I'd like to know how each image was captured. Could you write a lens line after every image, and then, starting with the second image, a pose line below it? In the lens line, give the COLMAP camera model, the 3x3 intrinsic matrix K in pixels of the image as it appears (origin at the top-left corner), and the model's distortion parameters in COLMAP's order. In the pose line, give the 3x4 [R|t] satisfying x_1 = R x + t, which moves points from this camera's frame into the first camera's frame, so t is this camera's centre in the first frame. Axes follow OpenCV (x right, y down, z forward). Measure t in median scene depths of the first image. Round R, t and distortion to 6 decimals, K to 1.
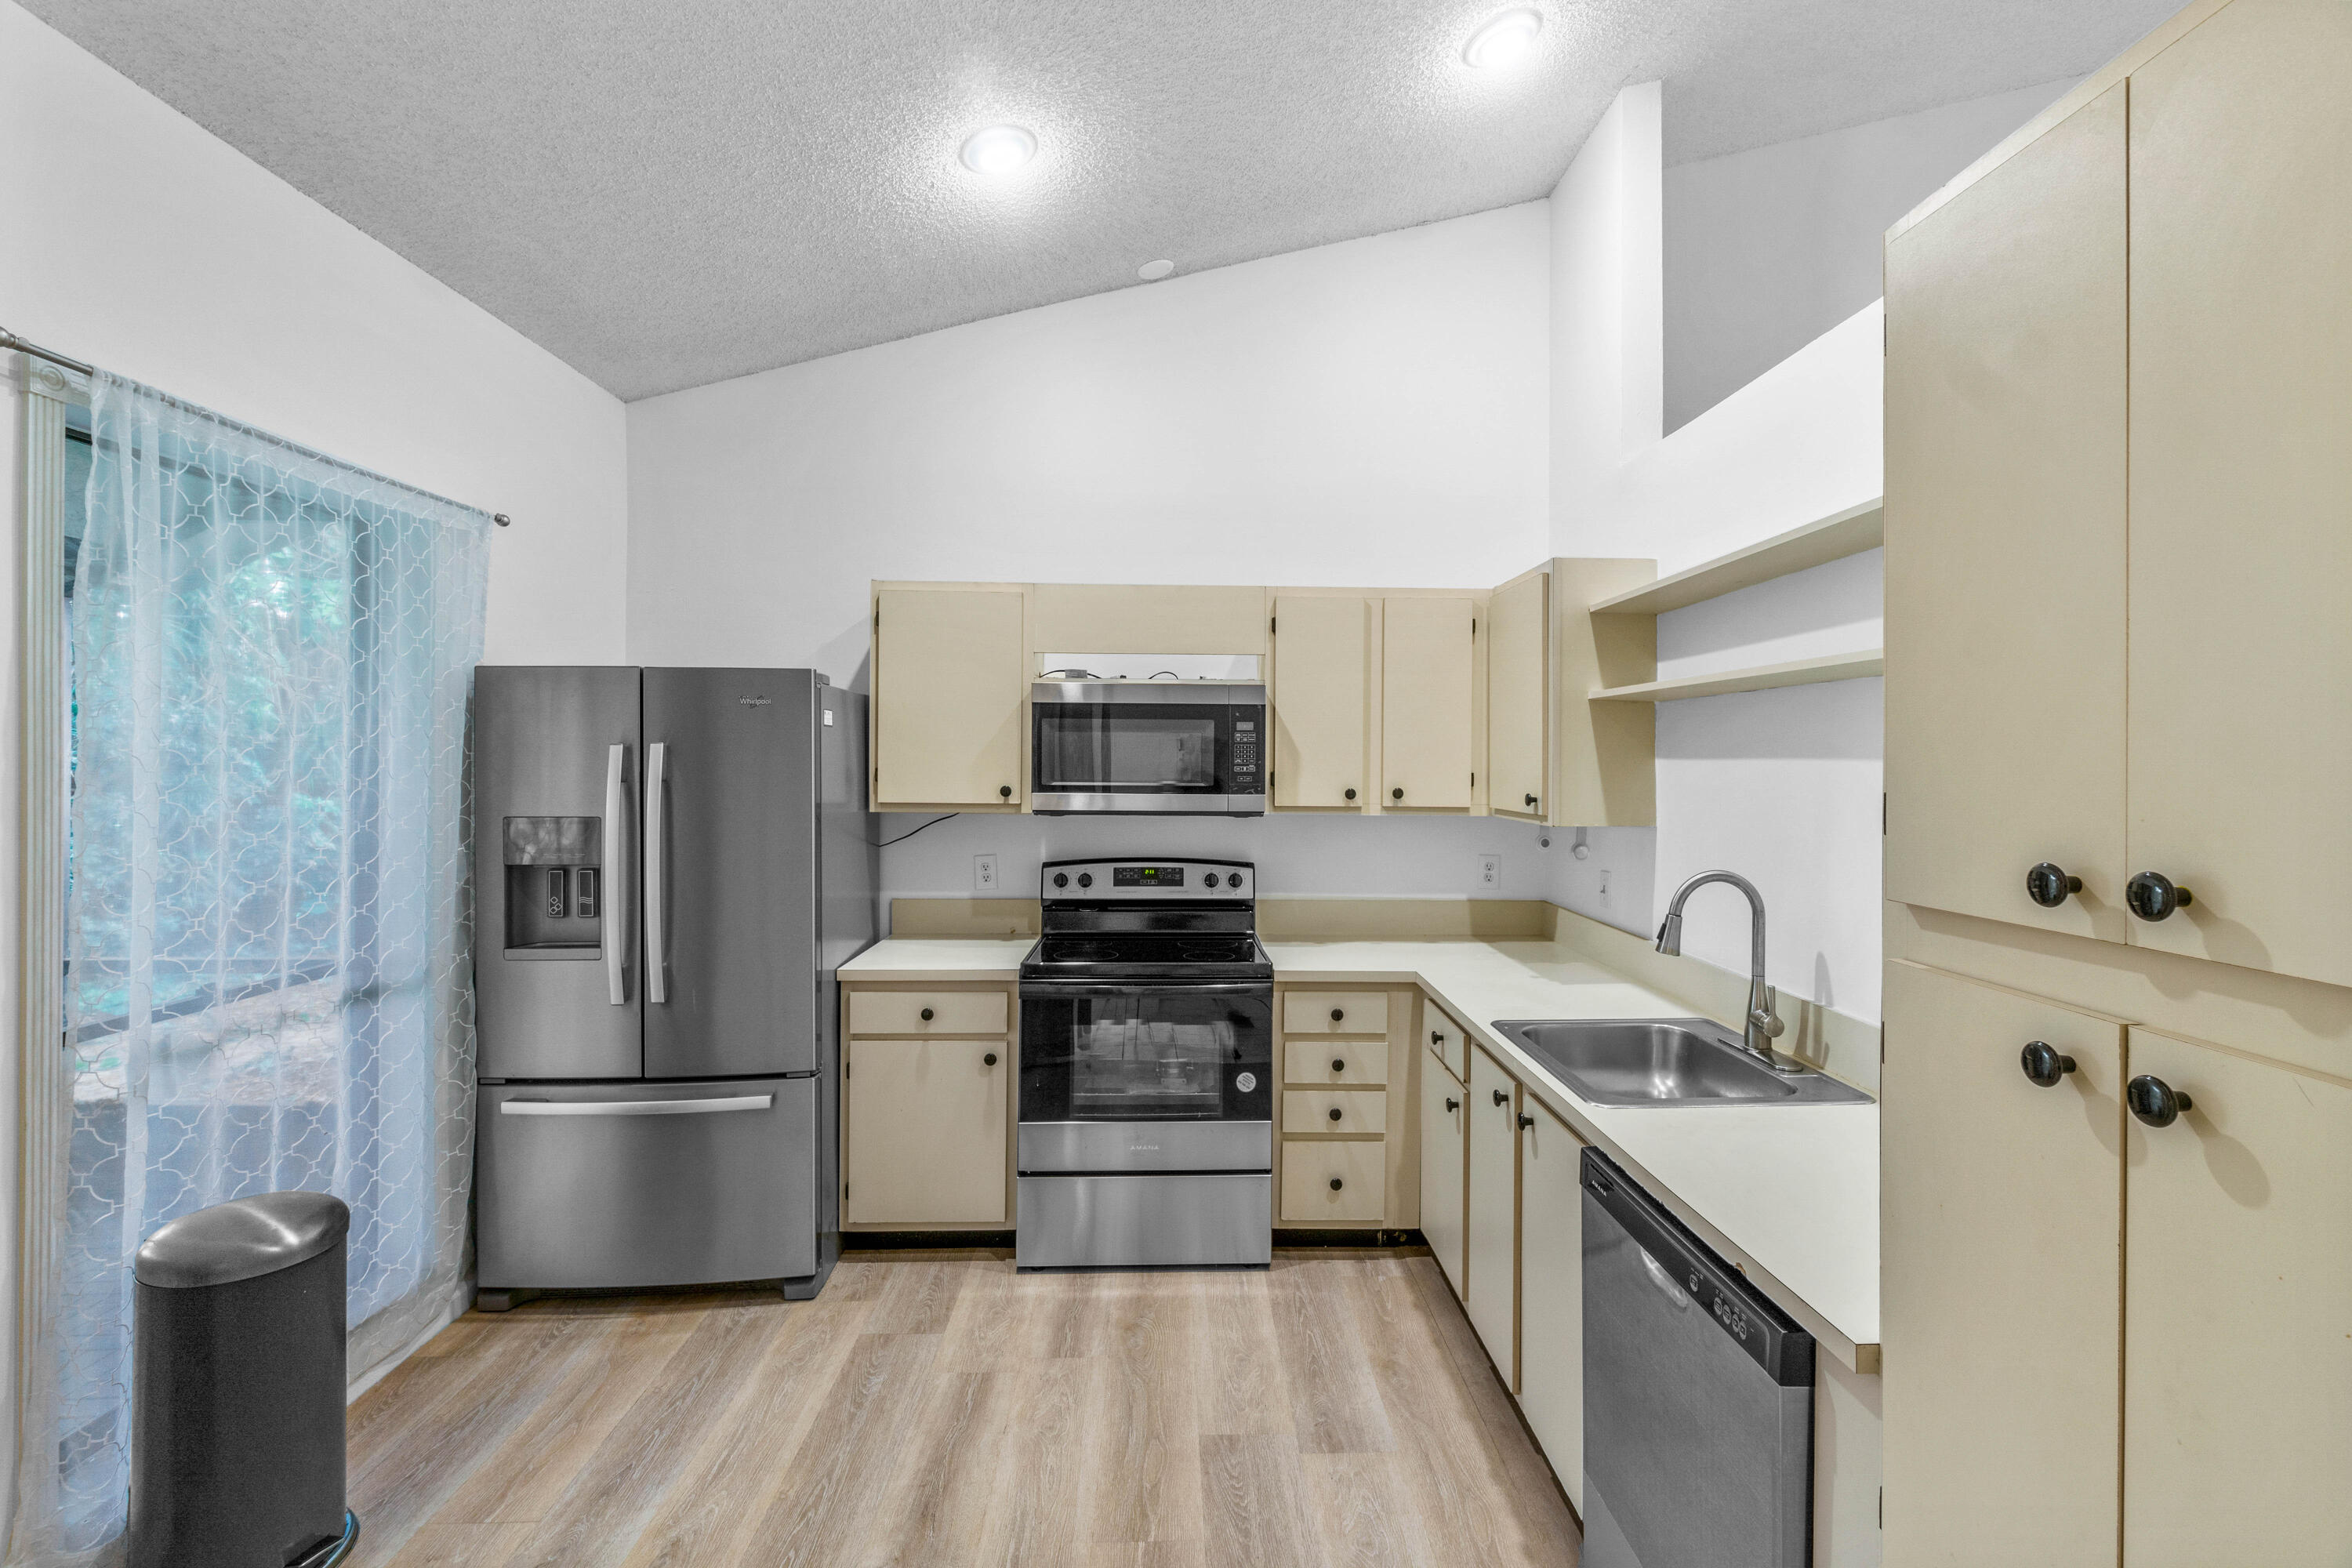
lens RADIAL K [[1026.2, 0, 1191.5], [0, 1026.2, 774.7], [0, 0, 1]] dist [-0.001550, -0.000130]
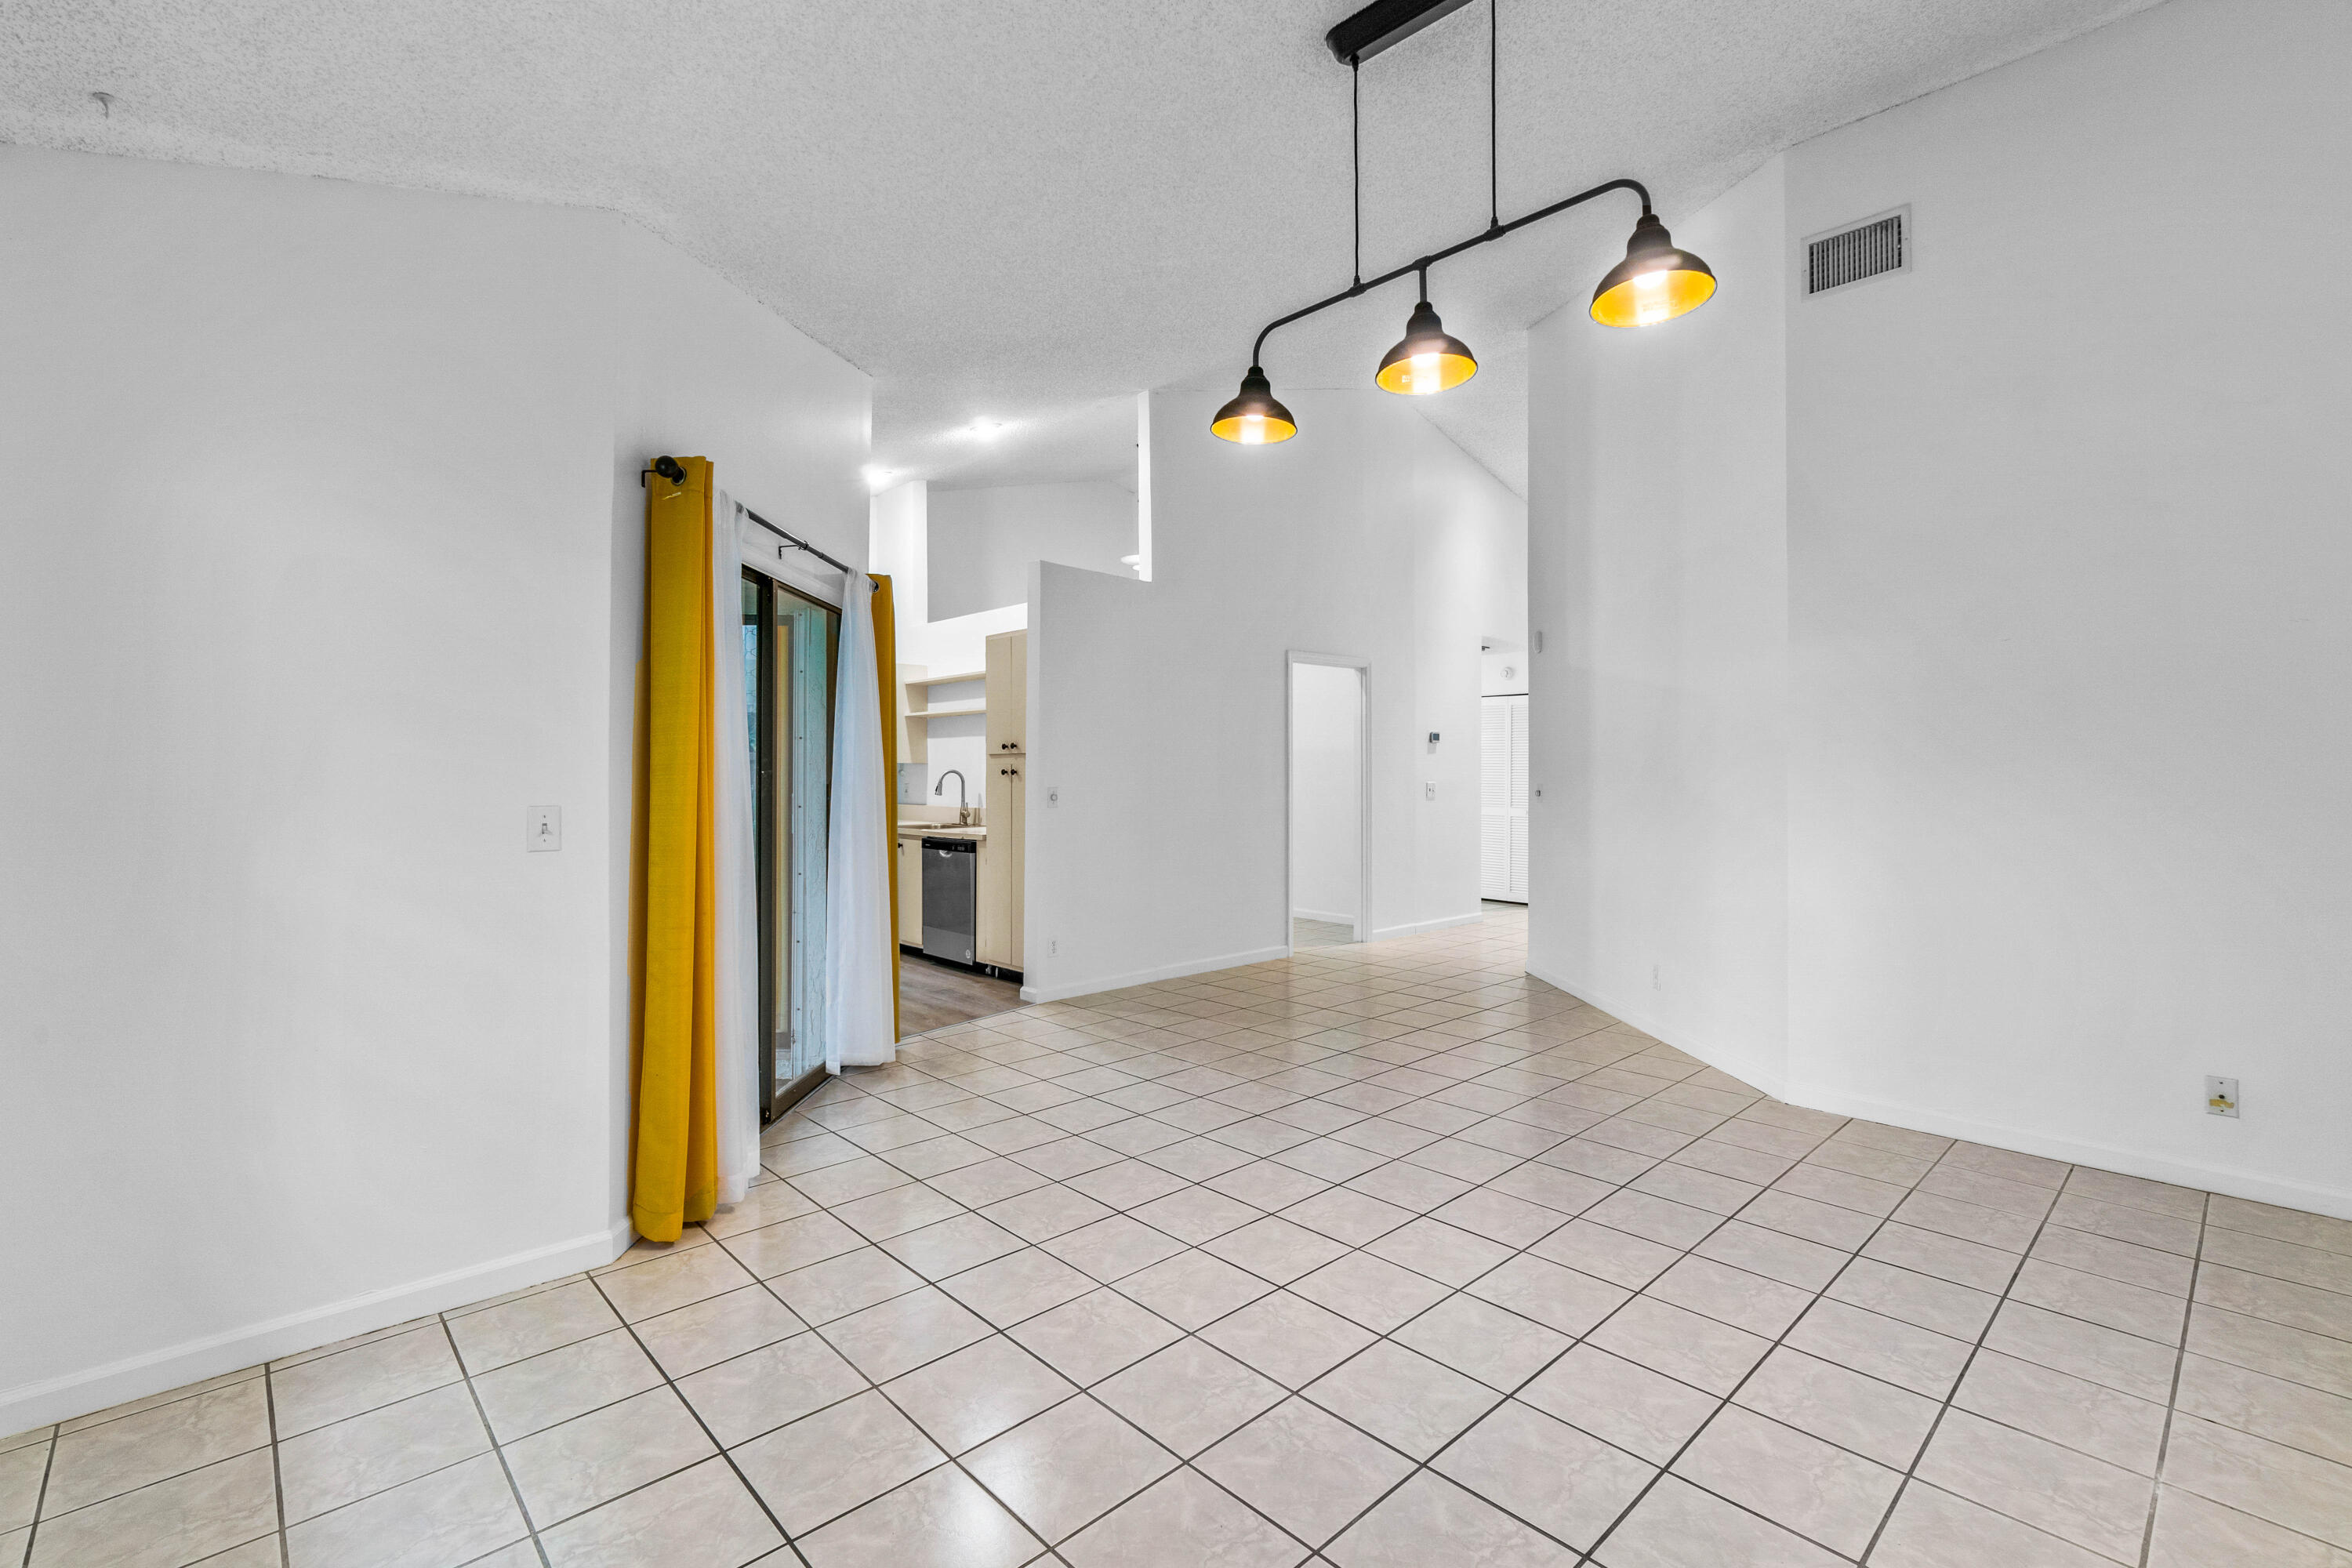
lens RADIAL K [[1026.2, 0, 1191.5], [0, 1026.2, 774.7], [0, 0, 1]] dist [-0.001550, -0.000130]
pose [[0.739636, -0.006268, 0.672978, -1.162137], [0.015128, 0.999859, -0.007314, 0.148681], [-0.672837, 0.015590, 0.739627, -2.000948]]
